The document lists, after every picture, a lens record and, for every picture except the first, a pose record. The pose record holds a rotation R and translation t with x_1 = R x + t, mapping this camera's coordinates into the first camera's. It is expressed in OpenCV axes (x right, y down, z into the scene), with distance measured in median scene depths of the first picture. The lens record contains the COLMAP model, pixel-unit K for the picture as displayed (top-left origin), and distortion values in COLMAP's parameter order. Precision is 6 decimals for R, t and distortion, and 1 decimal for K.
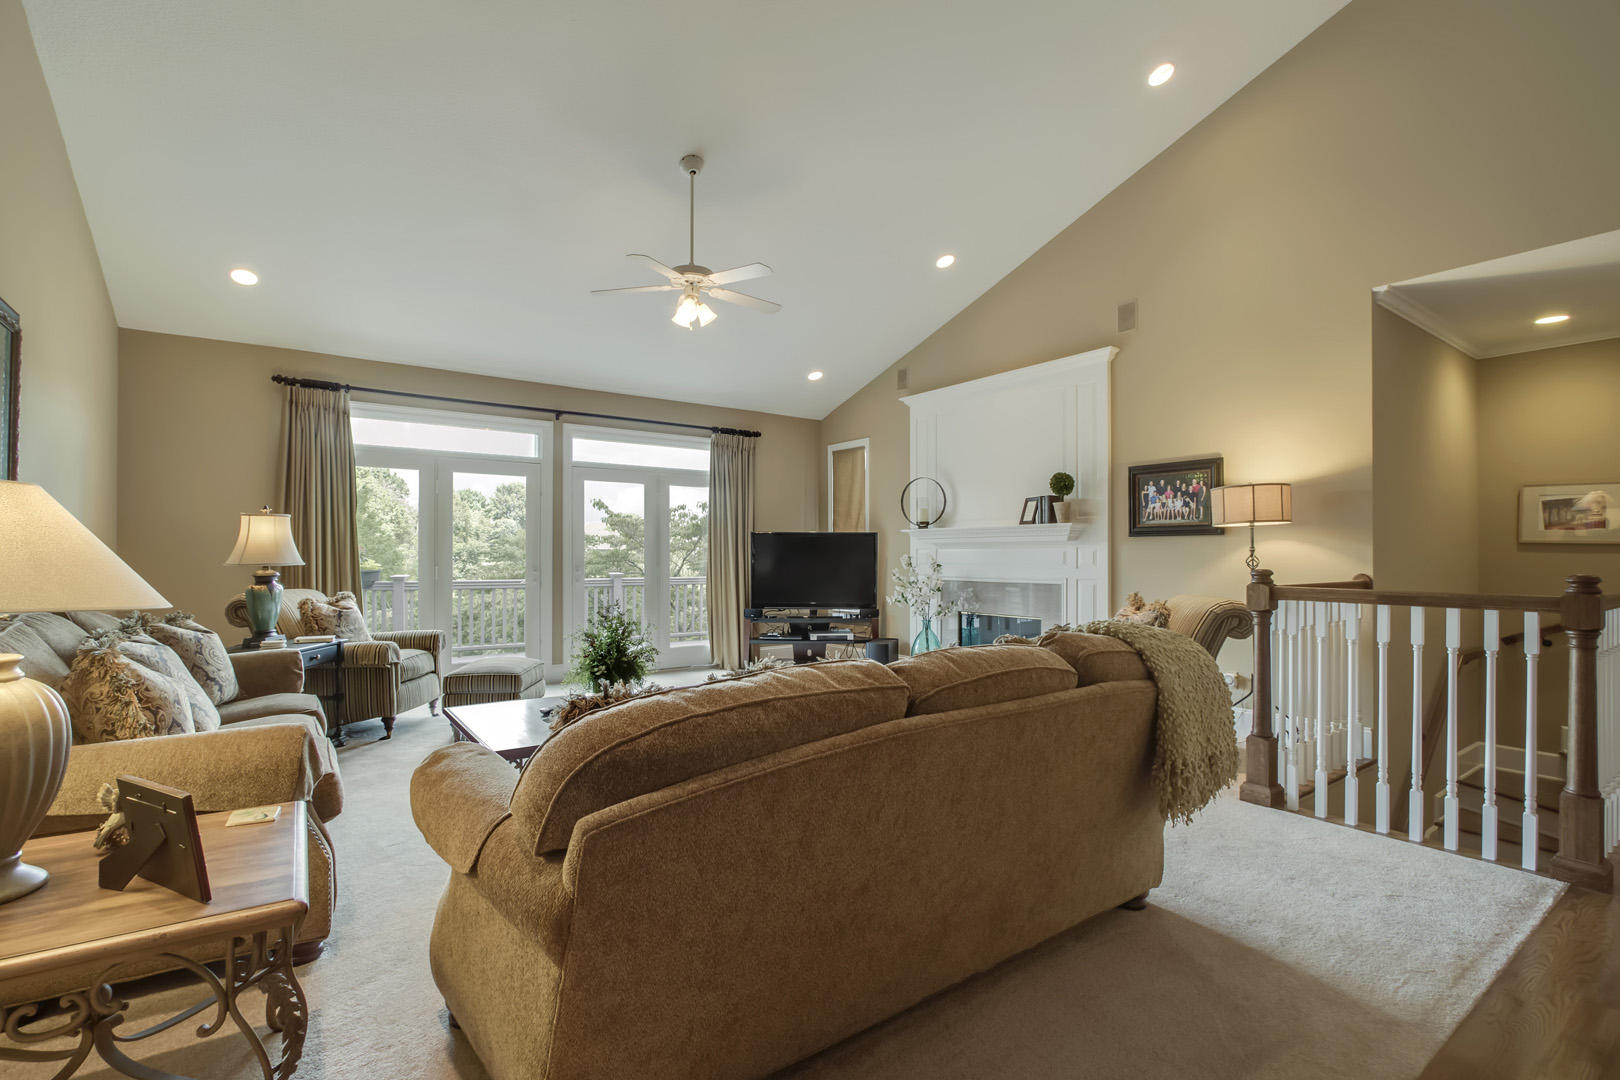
lens RADIAL K [[745.0, 0, 803.7], [0, 745.0, 555.1], [0, 0, 1]] dist [-0.014100, 0.001355]
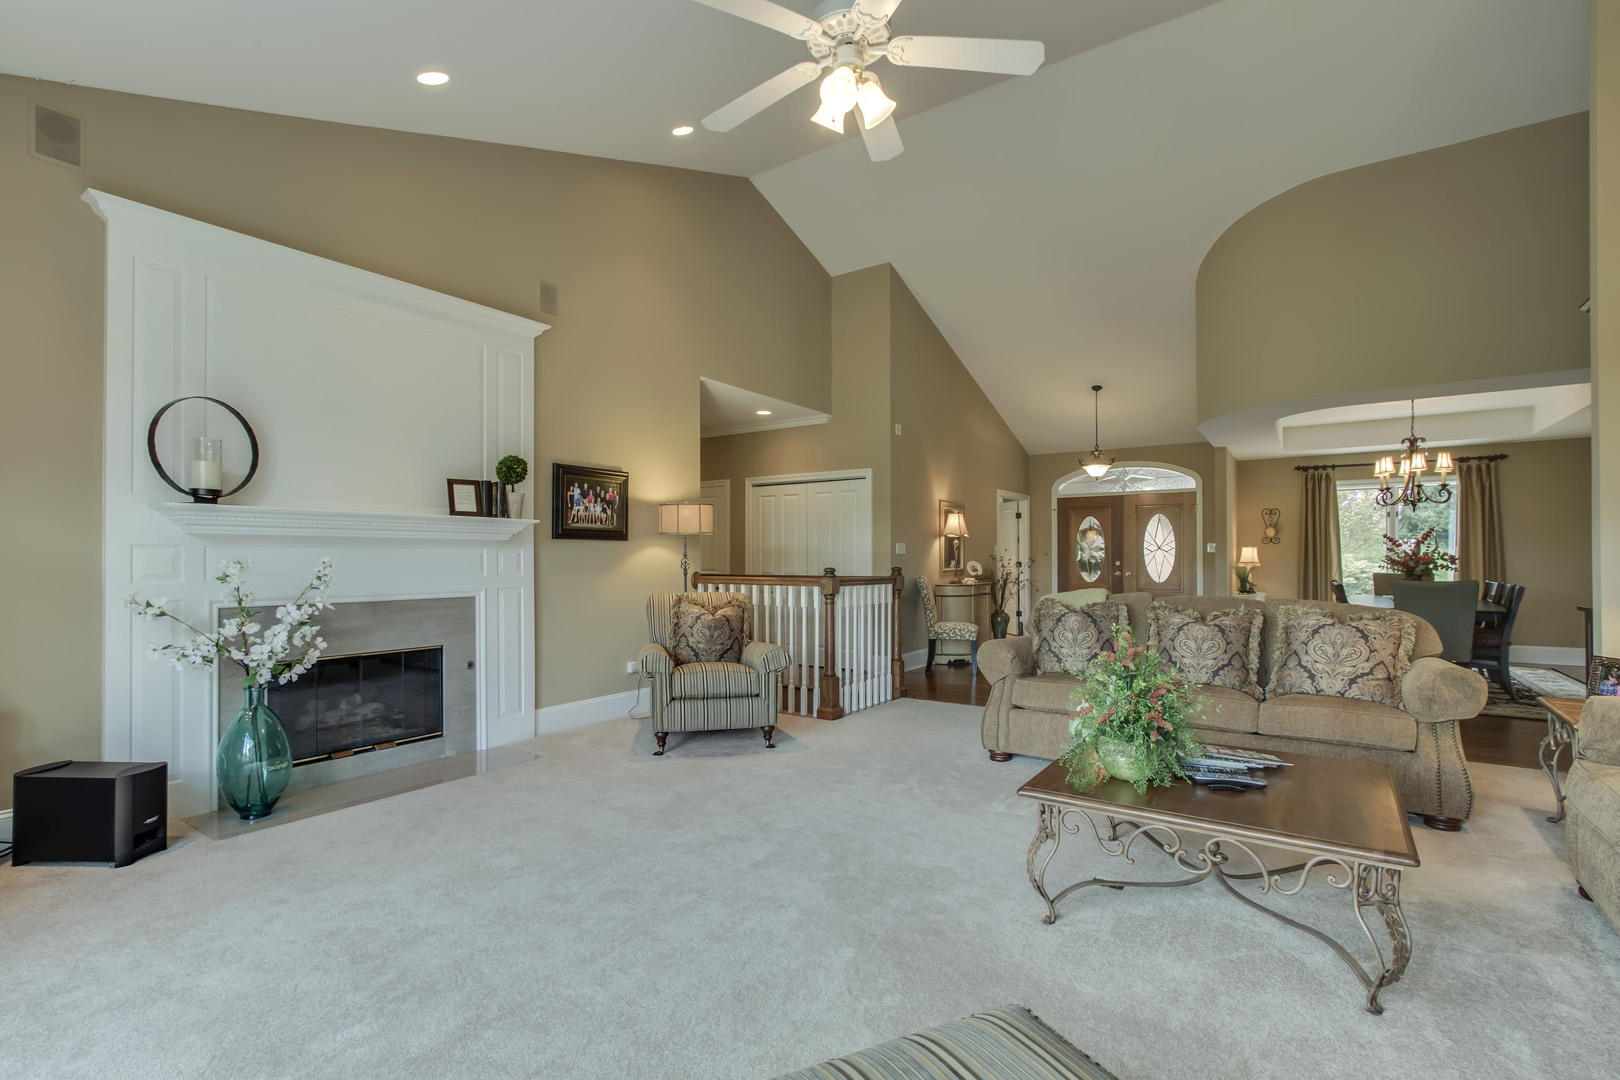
lens RADIAL K [[745.0, 0, 799.0], [0, 745.0, 552.9], [0, 0, 1]] dist [-0.014100, 0.001355]
pose [[-0.332849, 0.004650, 0.942969, -0.545777], [-0.000306, 0.999987, -0.005040, -0.002275], [-0.942980, -0.001966, -0.332843, 1.034362]]
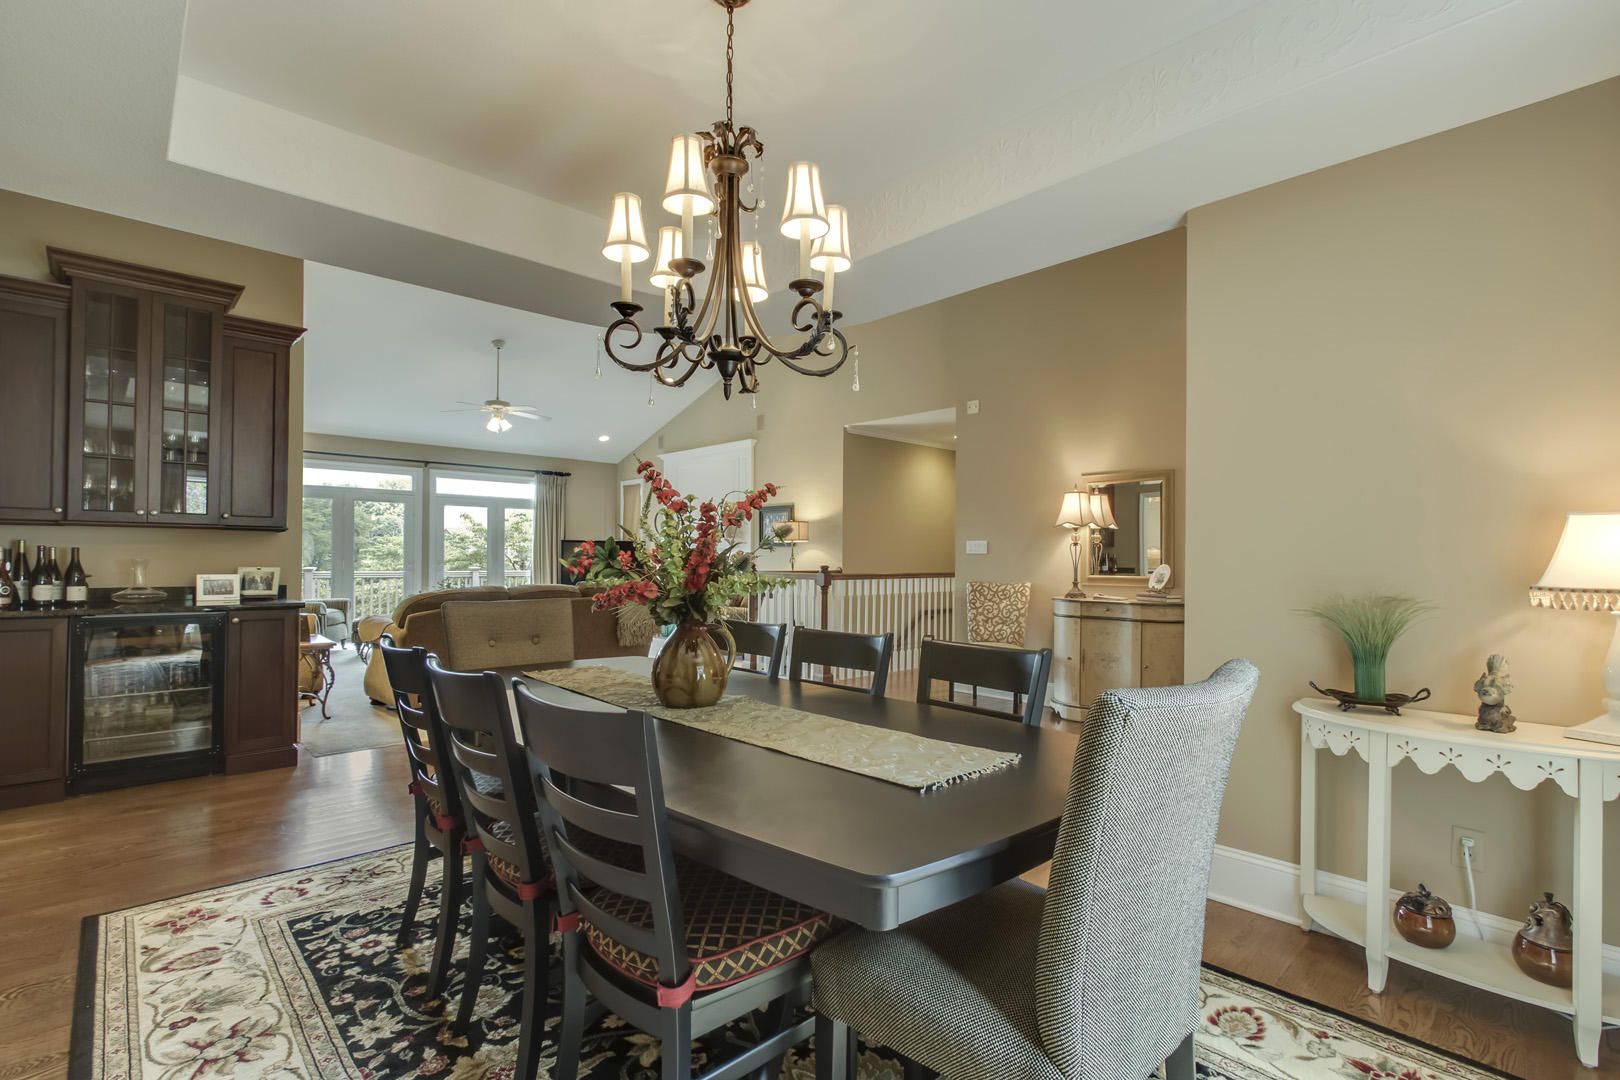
lens RADIAL K [[745.0, 0, 808.1], [0, 745.0, 549.5], [0, 0, 1]] dist [-0.014100, 0.001355]
pose [[0.991123, 0.004263, 0.132882, 0.319024], [-0.003272, 0.999965, -0.007677, -0.003040], [-0.132910, 0.007174, 0.991102, -0.800137]]
